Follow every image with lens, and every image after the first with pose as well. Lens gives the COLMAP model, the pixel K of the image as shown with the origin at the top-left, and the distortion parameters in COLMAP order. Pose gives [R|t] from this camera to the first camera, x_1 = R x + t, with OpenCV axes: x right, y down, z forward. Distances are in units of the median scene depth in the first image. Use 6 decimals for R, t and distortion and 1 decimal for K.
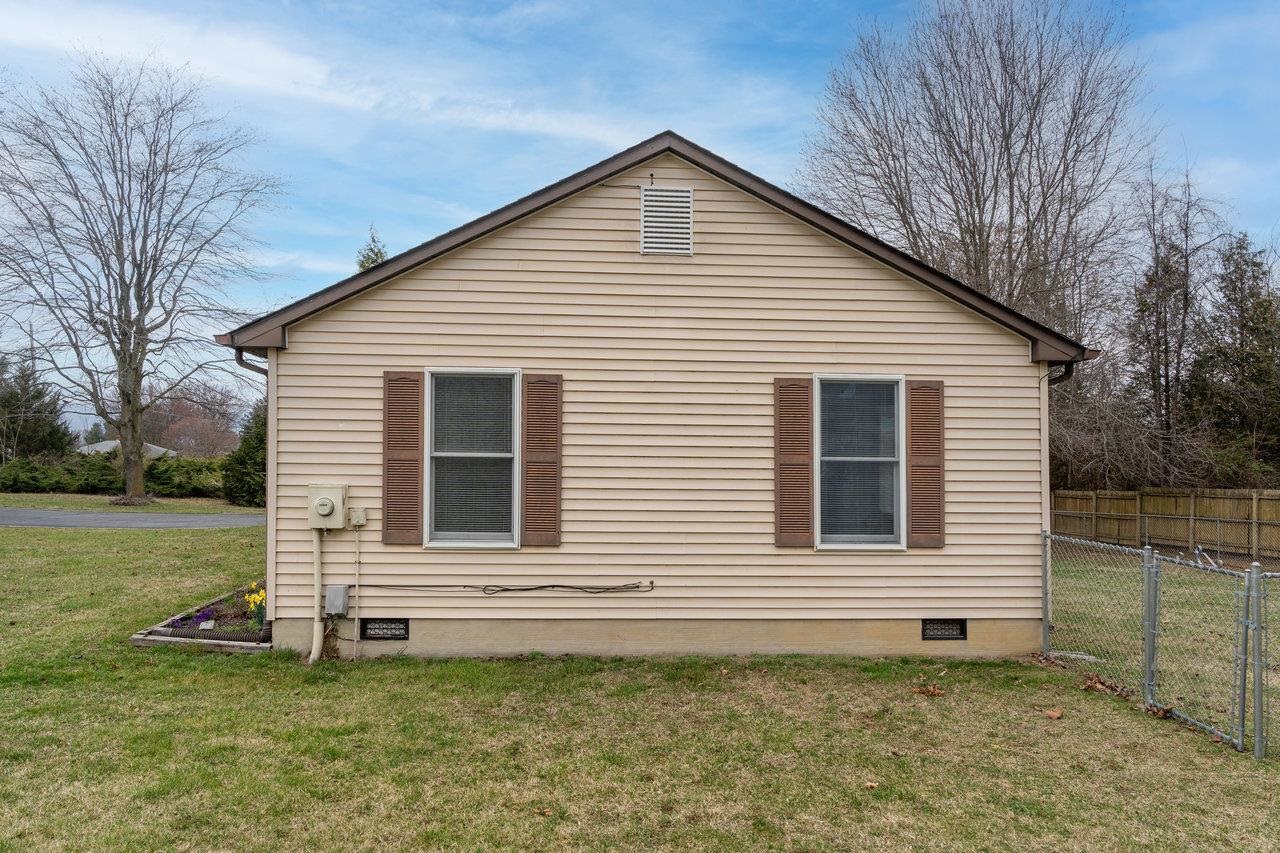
lens RADIAL K [[867.7, 0, 640.0], [0, 867.7, 426.5], [0, 0, 1]] dist [-0.001032, -0.002367]
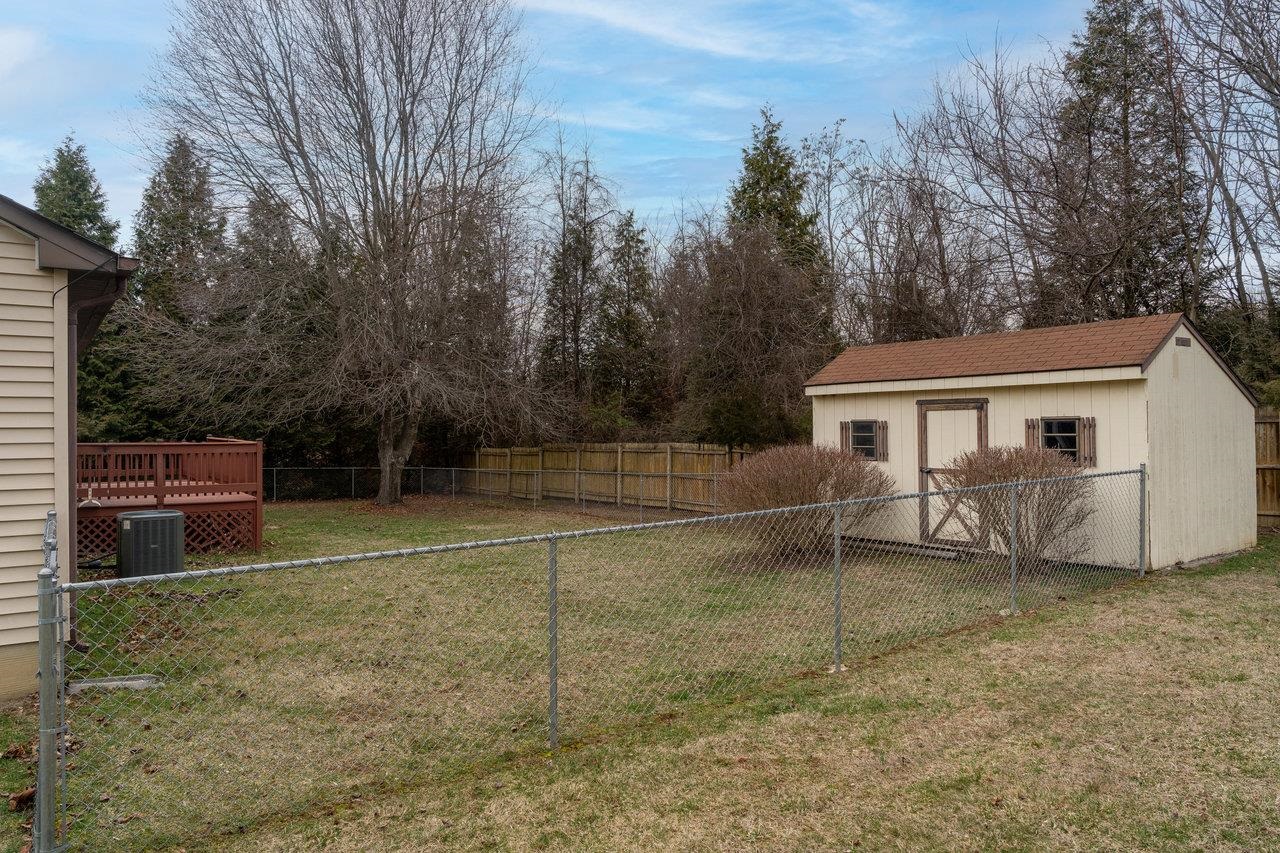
lens RADIAL K [[867.7, 0, 640.0], [0, 867.7, 426.5], [0, 0, 1]] dist [-0.001032, -0.002367]
pose [[0.852021, -0.013154, 0.523342, 0.125670], [-0.010196, 0.999078, 0.041710, 0.004115], [-0.523408, -0.040874, 0.851101, 0.041736]]
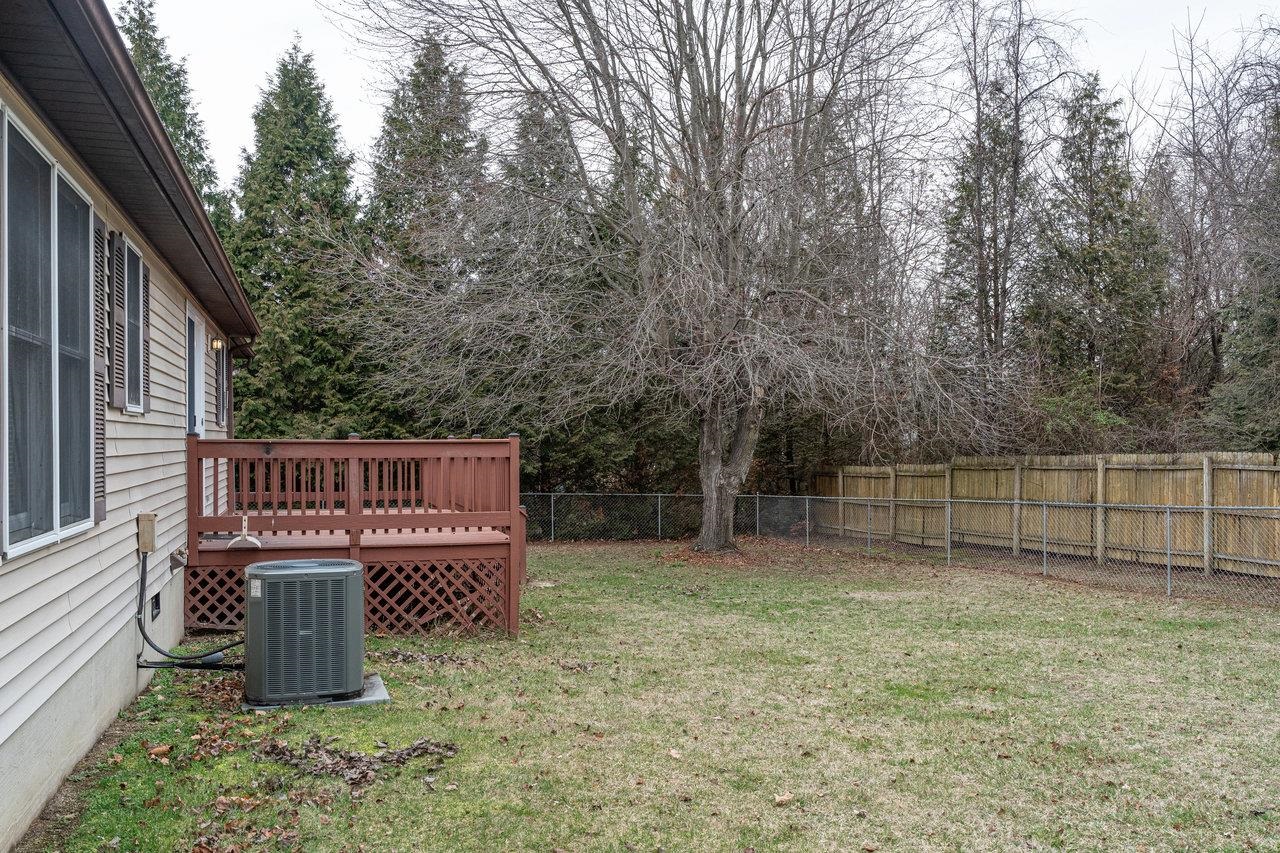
lens RADIAL K [[1175.7, 0, 640.0], [0, 1175.7, 426.5], [0, 0, 1]] dist [0.001796, 0.002055]
pose [[0.975464, -0.014407, 0.219687, 0.153990], [0.008761, 0.999606, 0.026653, 0.020954], [-0.219984, -0.024074, 0.975206, 0.188512]]
